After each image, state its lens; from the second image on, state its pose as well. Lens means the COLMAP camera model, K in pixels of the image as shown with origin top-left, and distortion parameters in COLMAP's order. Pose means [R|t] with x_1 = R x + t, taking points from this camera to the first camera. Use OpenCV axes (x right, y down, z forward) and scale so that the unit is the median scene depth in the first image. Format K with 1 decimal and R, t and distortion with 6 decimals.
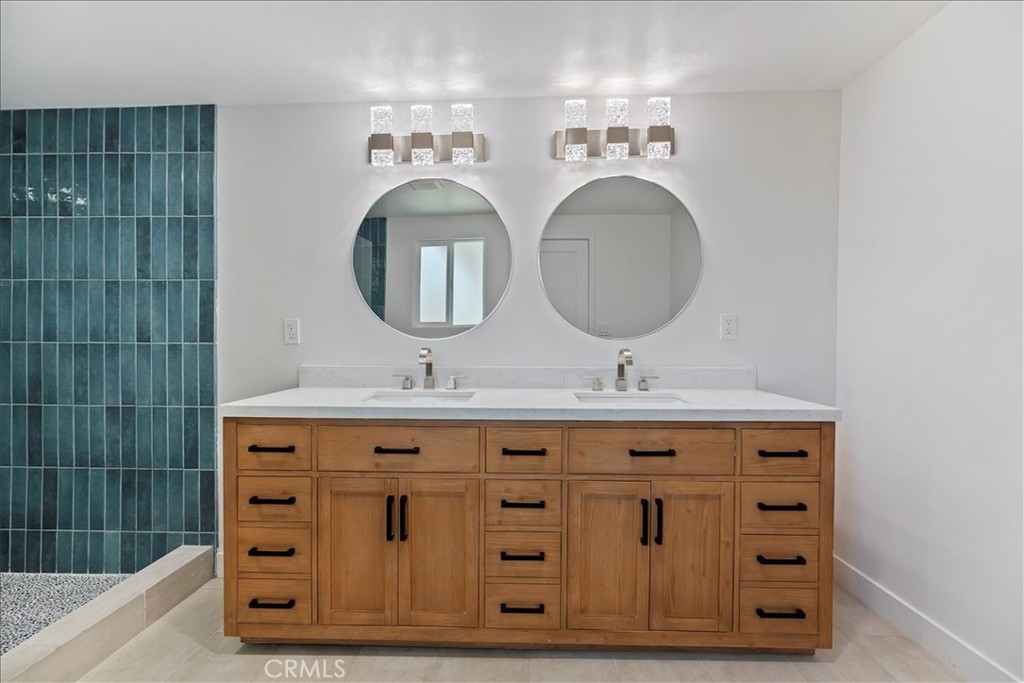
lens RADIAL K [[409.6, 0, 511.9], [0, 409.6, 344.3], [0, 0, 1]] dist [0.004725, 0.000142]
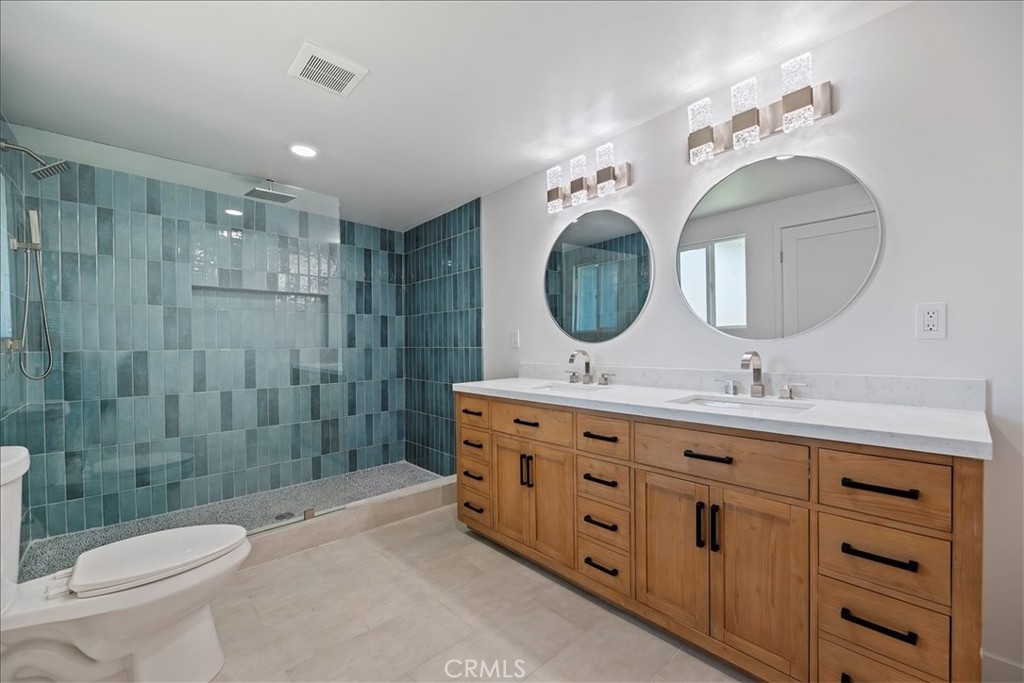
lens RADIAL K [[409.6, 0, 512.7], [0, 409.6, 345.2], [0, 0, 1]] dist [0.004725, 0.000142]
pose [[0.701301, -0.008800, -0.712811, 0.527760], [0.008147, 0.999957, -0.004329, -0.003434], [0.712819, -0.002771, 0.701342, -0.023251]]
